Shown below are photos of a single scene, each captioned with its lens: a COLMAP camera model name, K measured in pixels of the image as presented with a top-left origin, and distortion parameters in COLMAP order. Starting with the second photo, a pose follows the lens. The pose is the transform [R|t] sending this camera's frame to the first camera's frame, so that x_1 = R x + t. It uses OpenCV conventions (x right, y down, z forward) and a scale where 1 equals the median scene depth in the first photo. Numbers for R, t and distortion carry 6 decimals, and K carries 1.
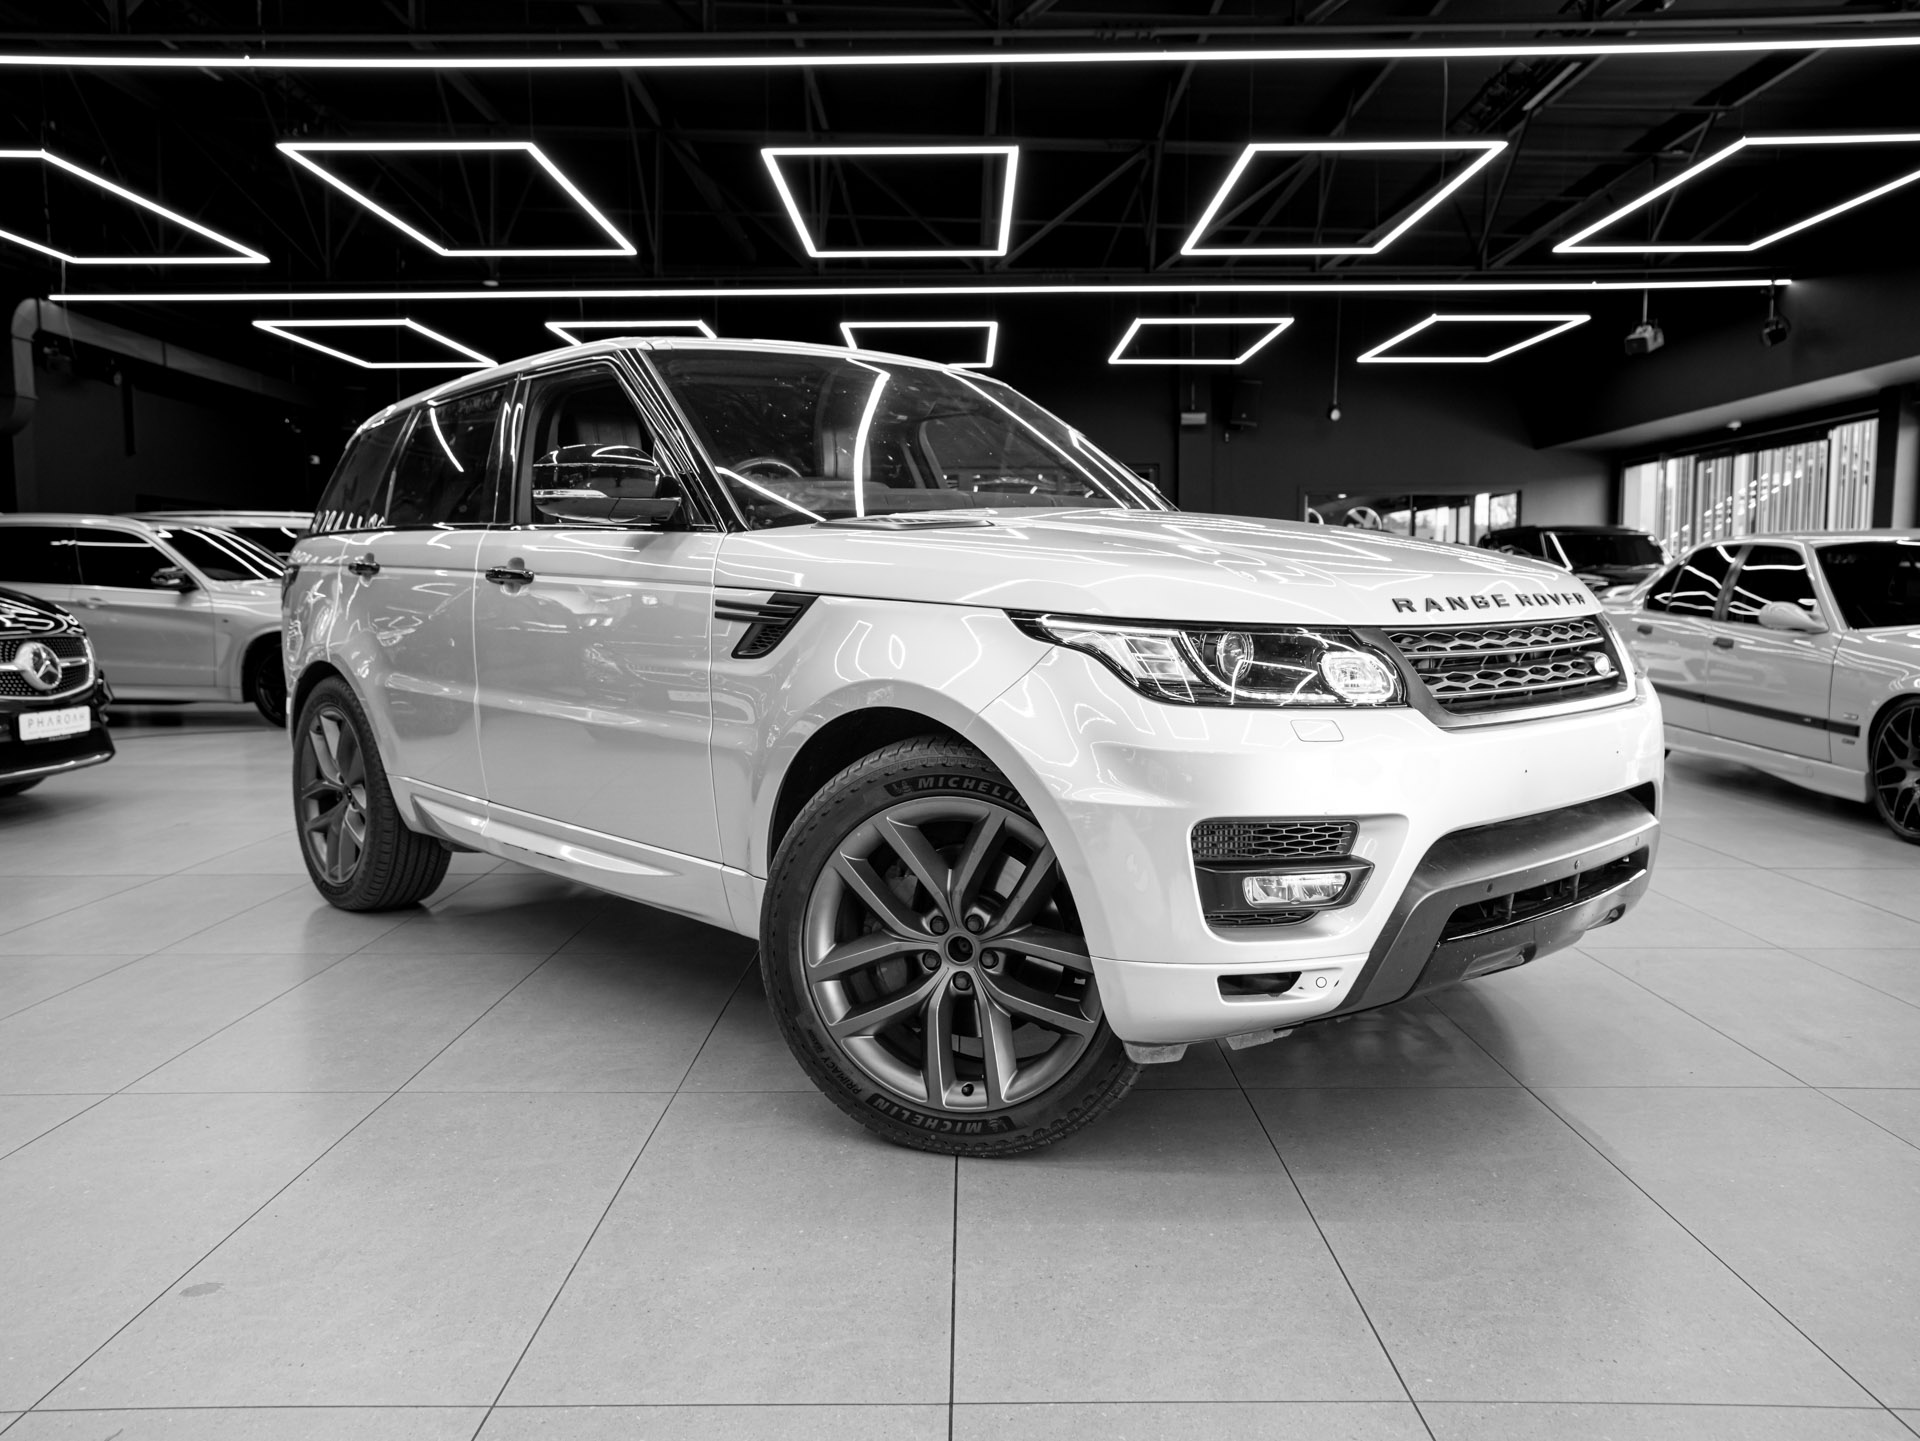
lens RADIAL K [[1453.7, 0, 953.0], [0, 1453.7, 723.9], [0, 0, 1]] dist [-0.031335, 0.073020]
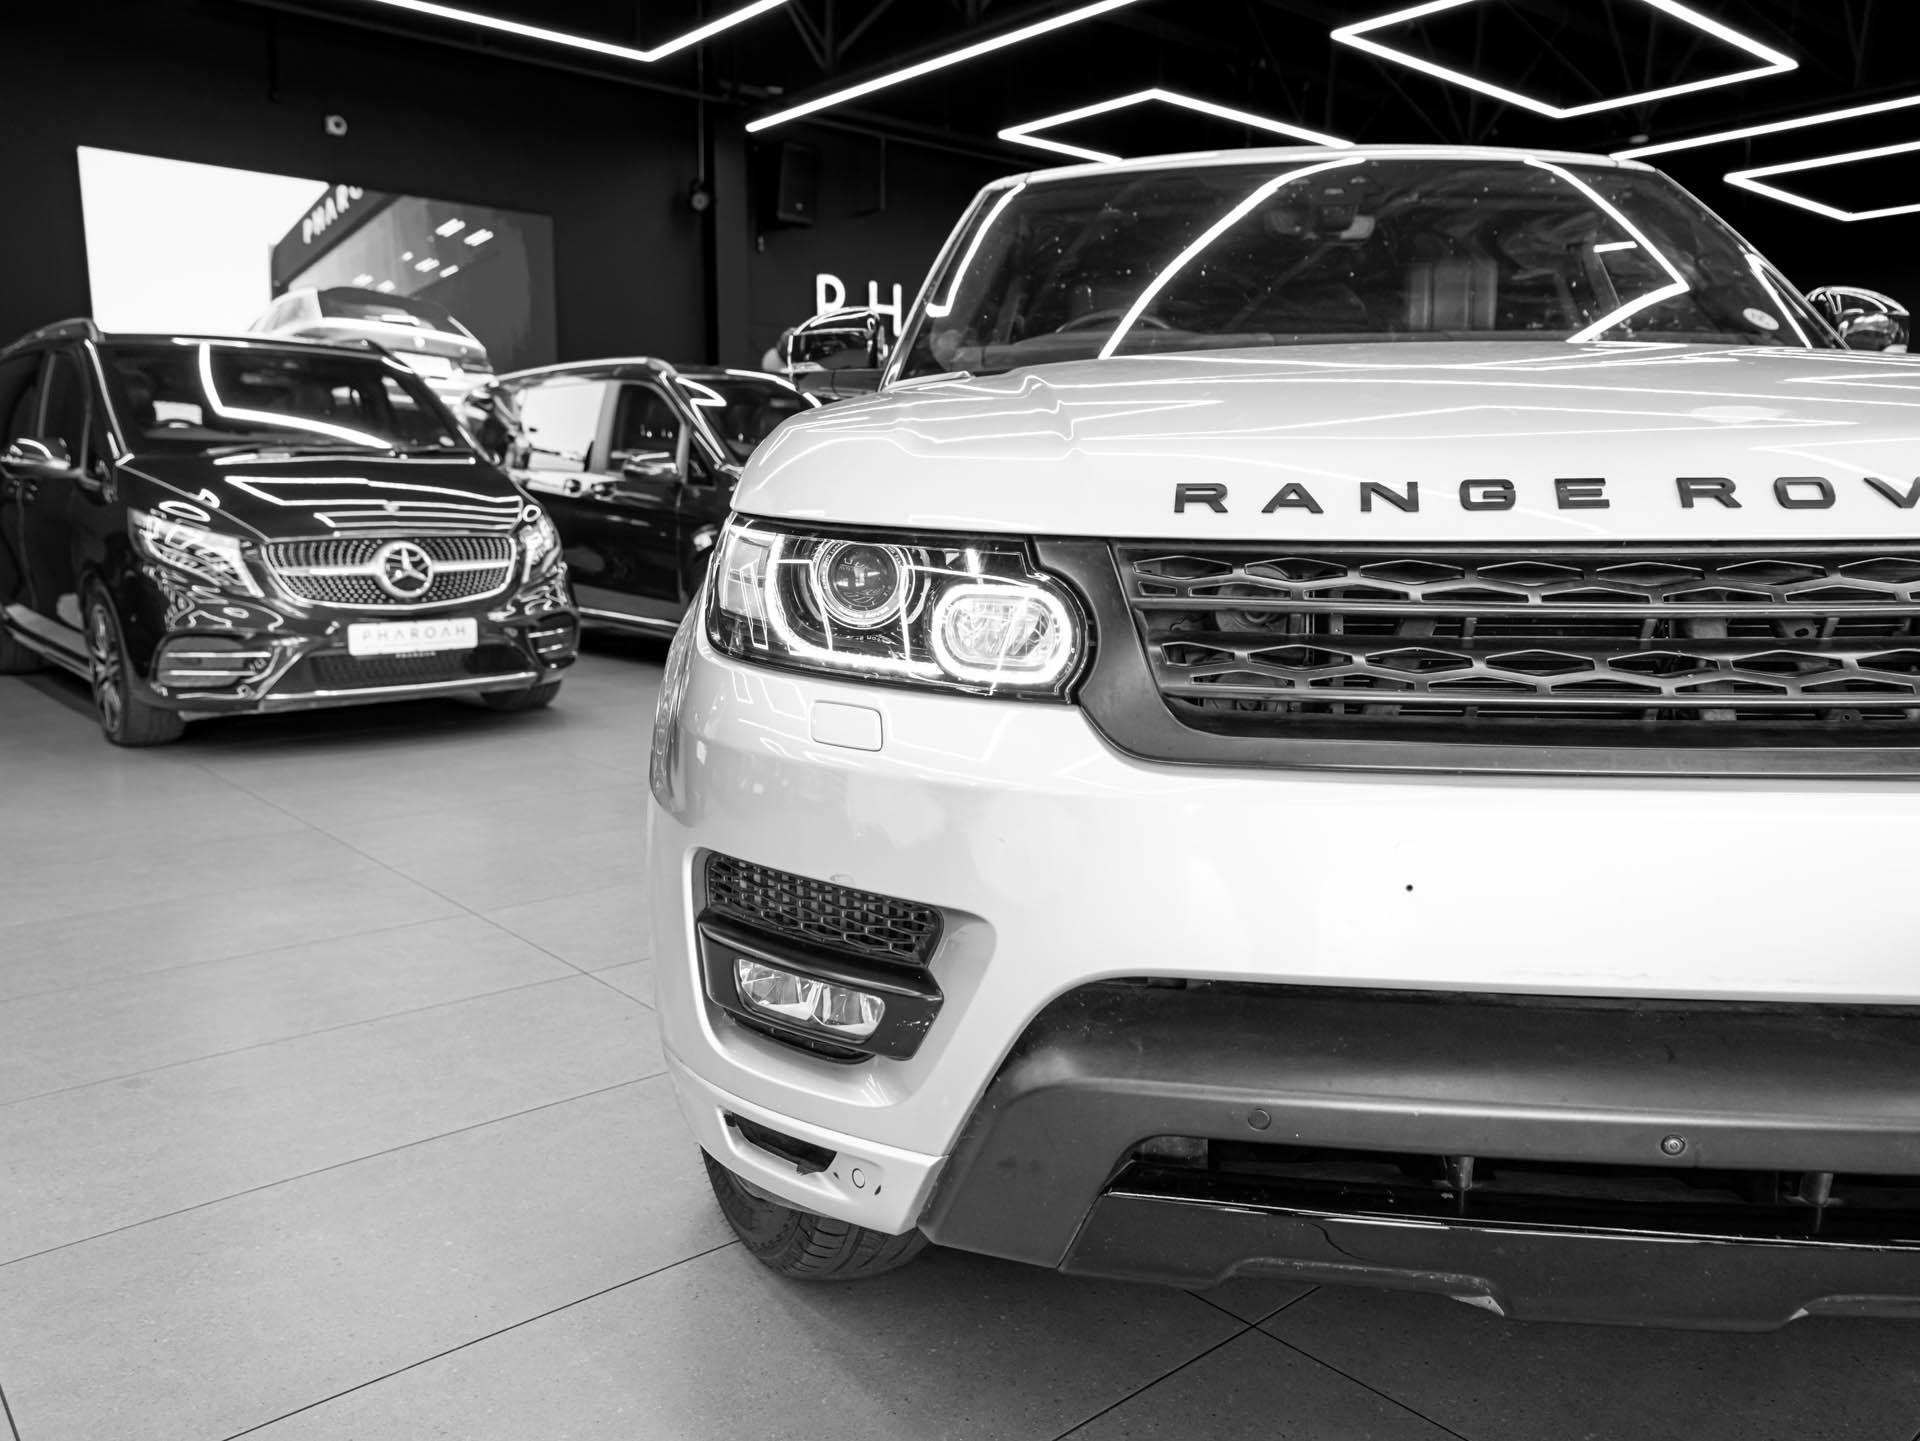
lens RADIAL K [[1453.7, 0, 953.0], [0, 1453.7, 723.9], [0, 0, 1]] dist [-0.031335, 0.073020]
pose [[0.664797, 0.124009, -0.736659, 0.573658], [-0.075410, 0.992228, 0.098977, -0.044600], [0.743208, -0.010248, 0.668982, 0.567783]]
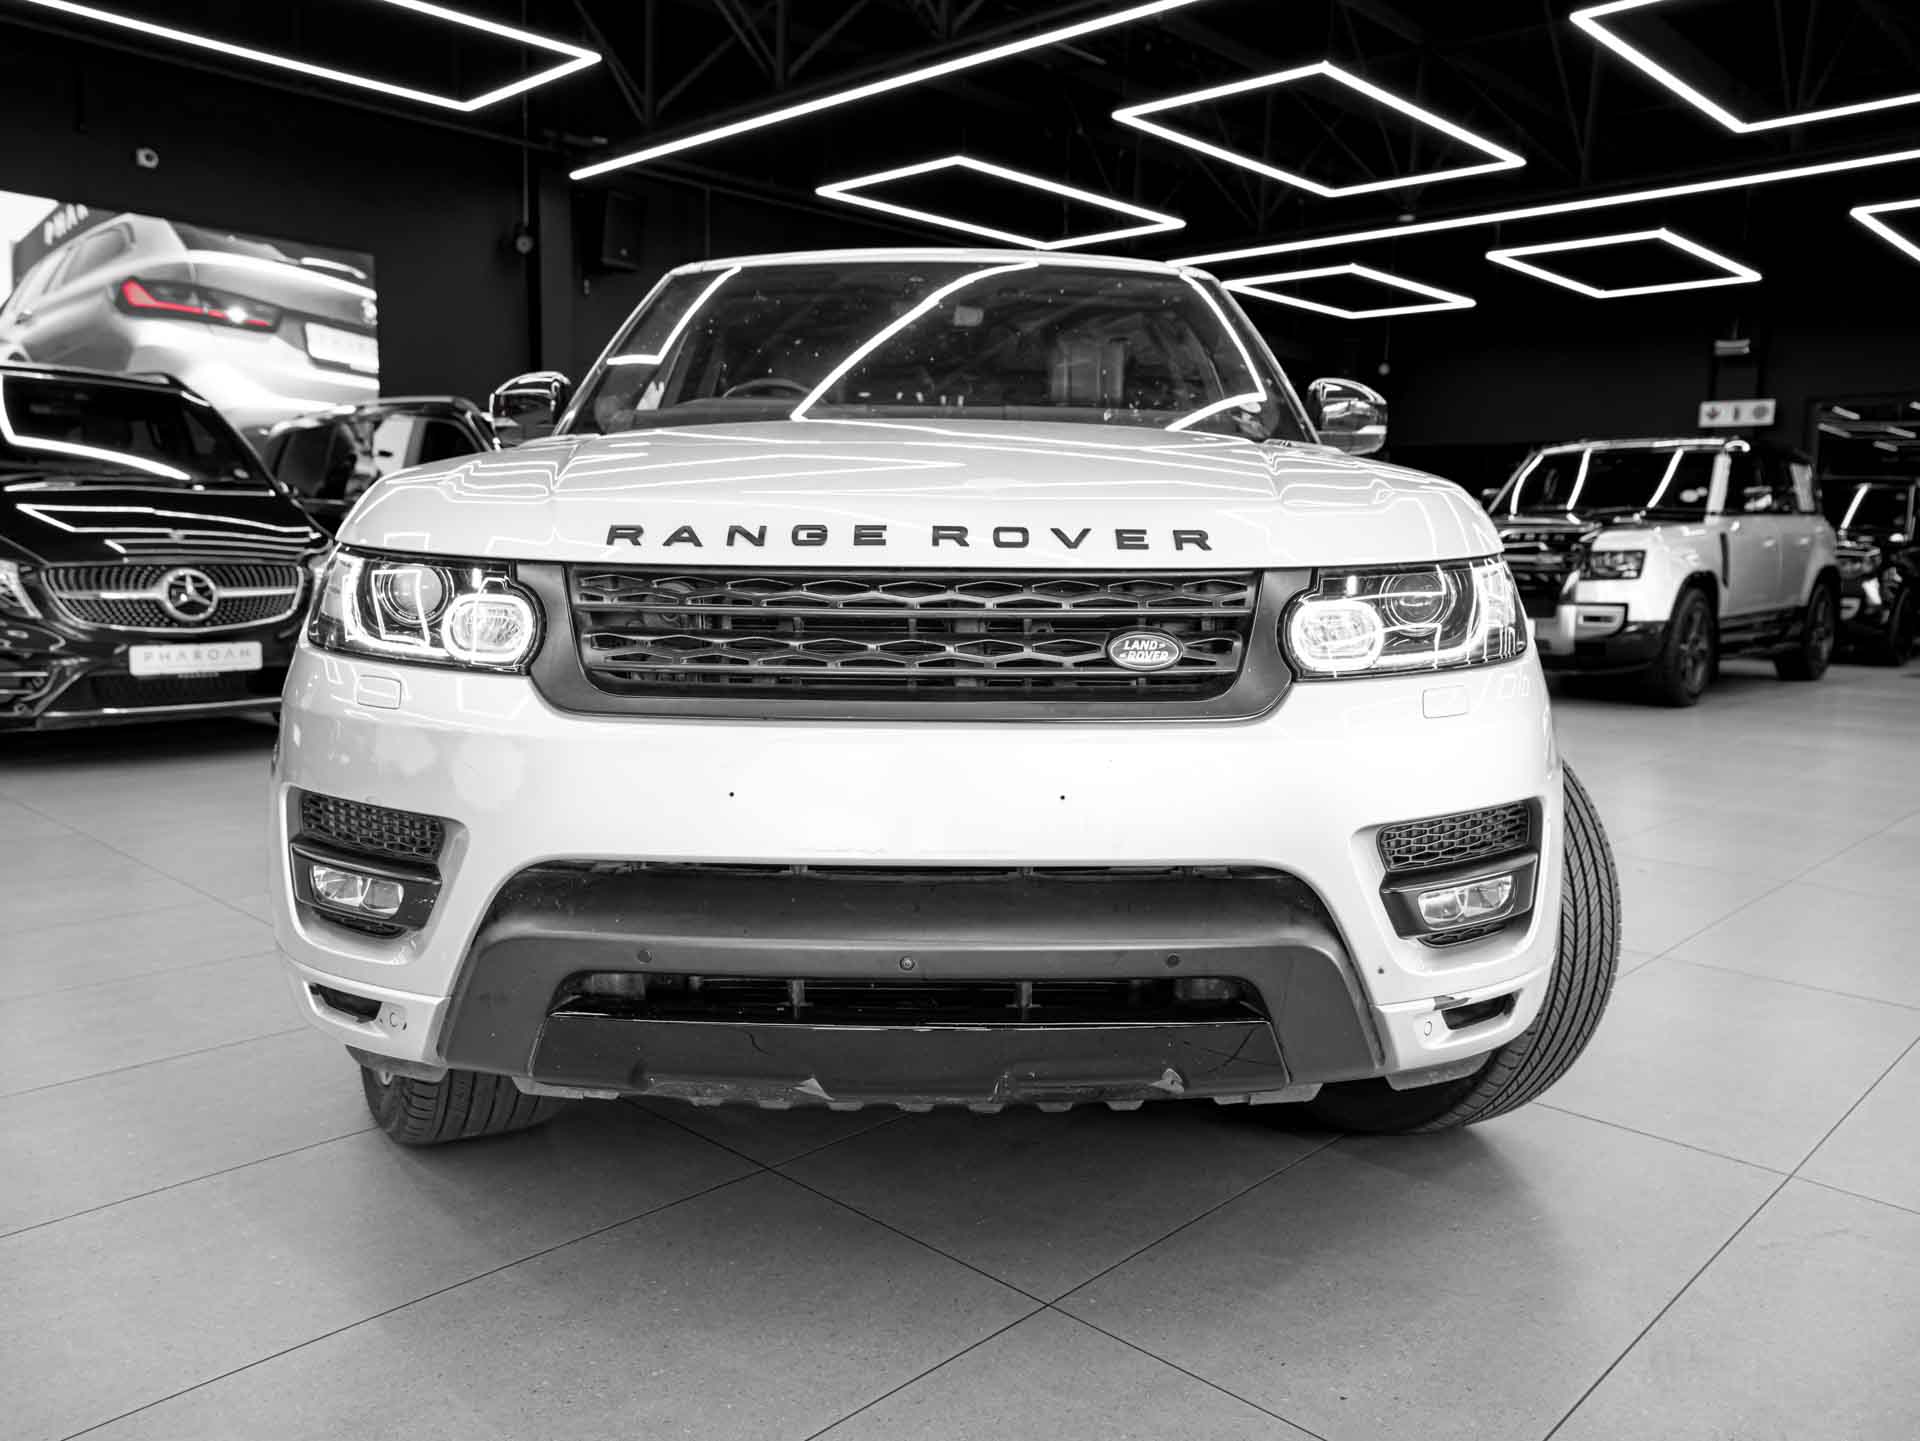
lens RADIAL K [[1450.2, 0, 960.0], [0, 1450.2, 720.5], [0, 0, 1]] dist [-0.025580, 0.065498]
pose [[0.734079, 0.104513, -0.670974, 0.839846], [-0.083885, 0.994474, 0.063129, -0.046084], [0.673864, 0.009943, 0.738789, 0.547045]]
